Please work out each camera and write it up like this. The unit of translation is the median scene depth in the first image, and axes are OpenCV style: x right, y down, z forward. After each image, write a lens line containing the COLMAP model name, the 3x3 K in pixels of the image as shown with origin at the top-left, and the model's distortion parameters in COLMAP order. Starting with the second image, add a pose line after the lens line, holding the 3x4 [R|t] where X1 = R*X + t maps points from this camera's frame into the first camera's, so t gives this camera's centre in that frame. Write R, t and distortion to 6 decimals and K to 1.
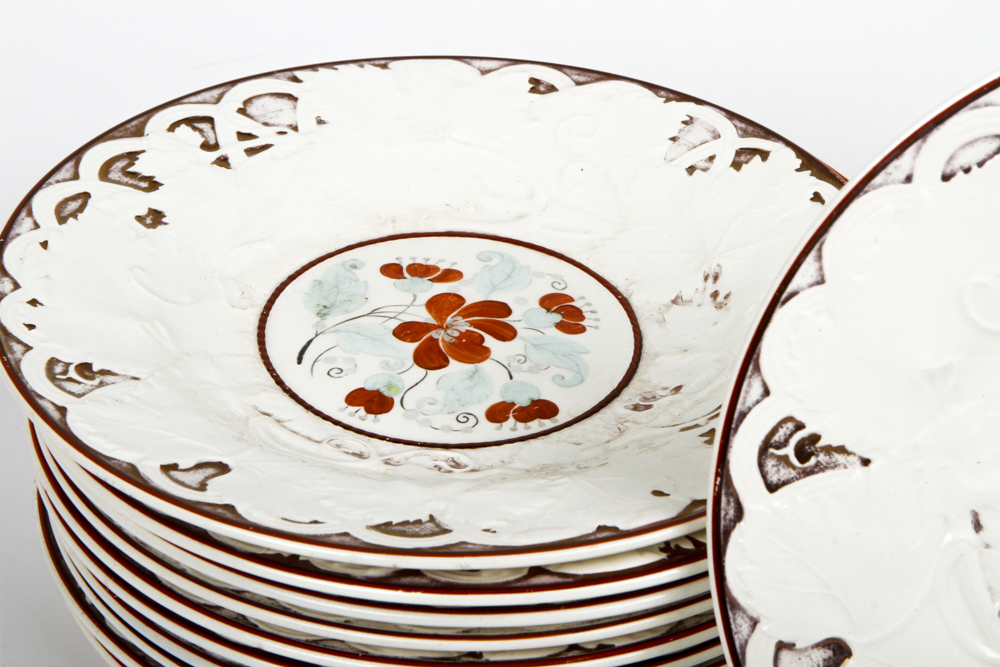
lens RADIAL K [[2565.1, 0, 500.0], [0, 2565.1, 333.5], [0, 0, 1]] dist [0.065980, 0.187609]
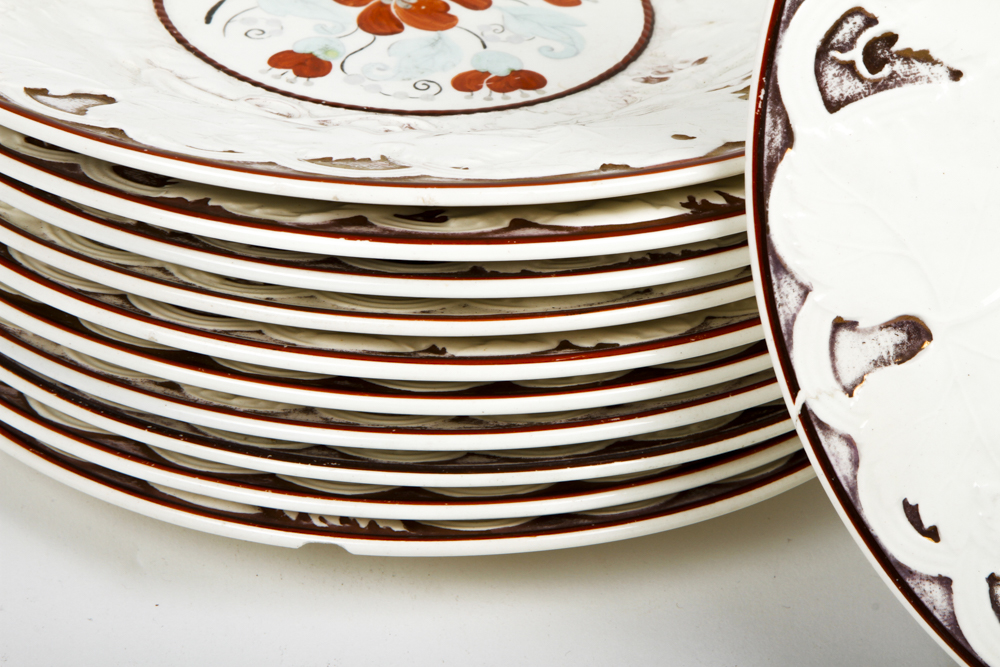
lens RADIAL K [[3204.6, 0, 518.6], [0, 3204.6, 333.9], [0, 0, 1]] dist [0.320205, 0.883228]
pose [[0.999372, 0.019749, 0.029419, -0.013597], [-0.017861, 0.997845, -0.063130, 0.183180], [-0.030603, 0.062565, 0.997572, 0.050319]]
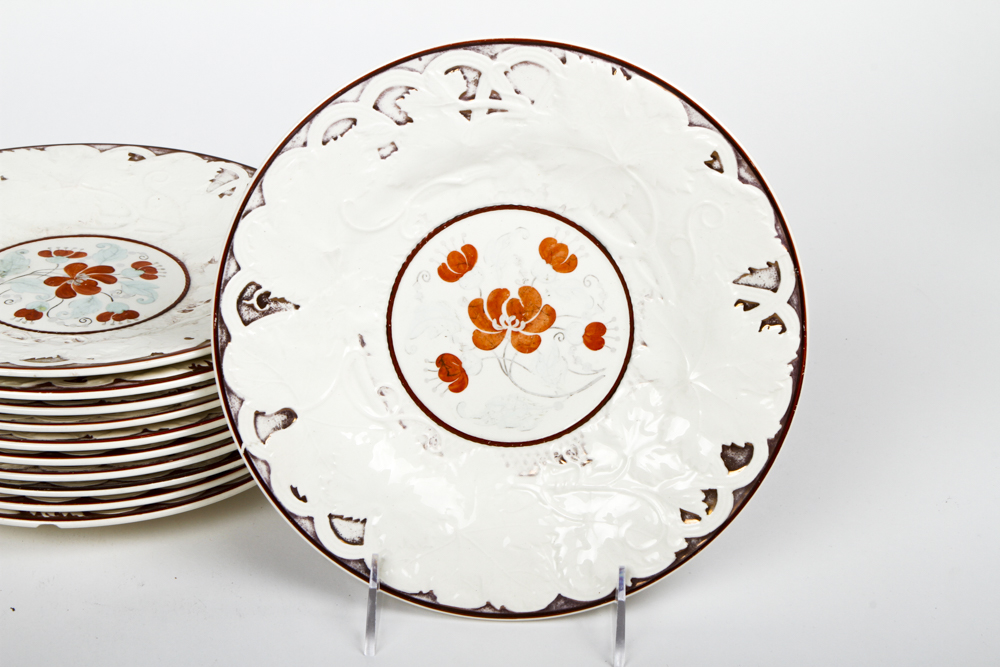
lens RADIAL K [[1834.8, 0, 500.0], [0, 1834.8, 333.5], [0, 0, 1]] dist [-0.000488, -0.179422]
pose [[0.987324, -0.045765, 0.151977, 0.082750], [0.060960, 0.993428, -0.096879, 0.197322], [-0.146545, 0.104915, 0.983625, -0.293915]]
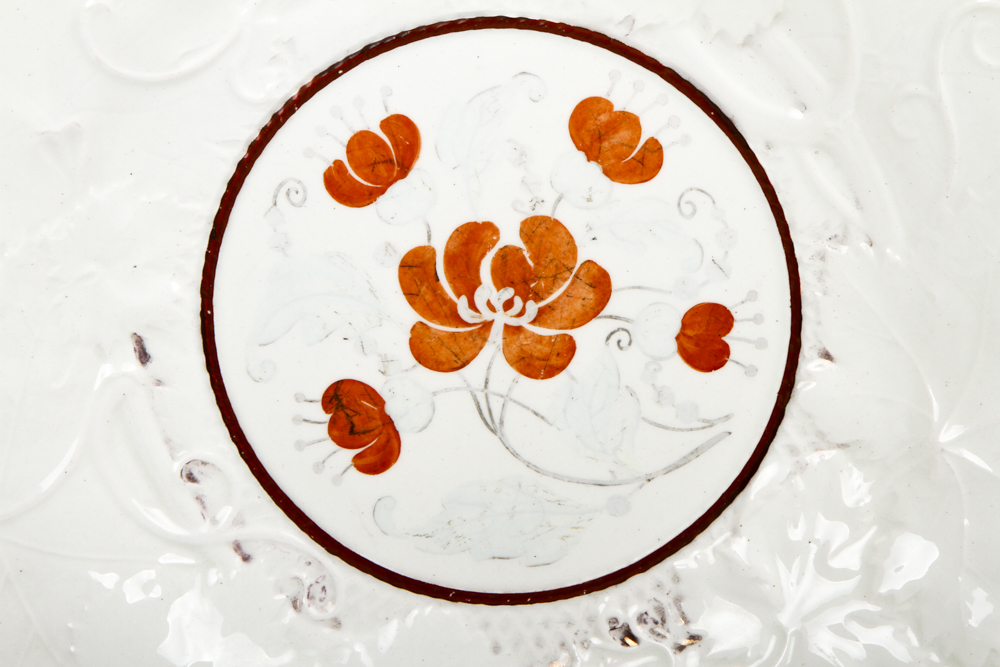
lens RADIAL K [[3204.6, 0, 518.6], [0, 3204.6, 333.9], [0, 0, 1]] dist [0.320205, 0.883228]
pose [[0.988835, -0.047871, 0.141114, 0.159172], [0.062036, 0.993275, -0.097757, 0.165075], [-0.135486, 0.105420, 0.985155, 0.054159]]
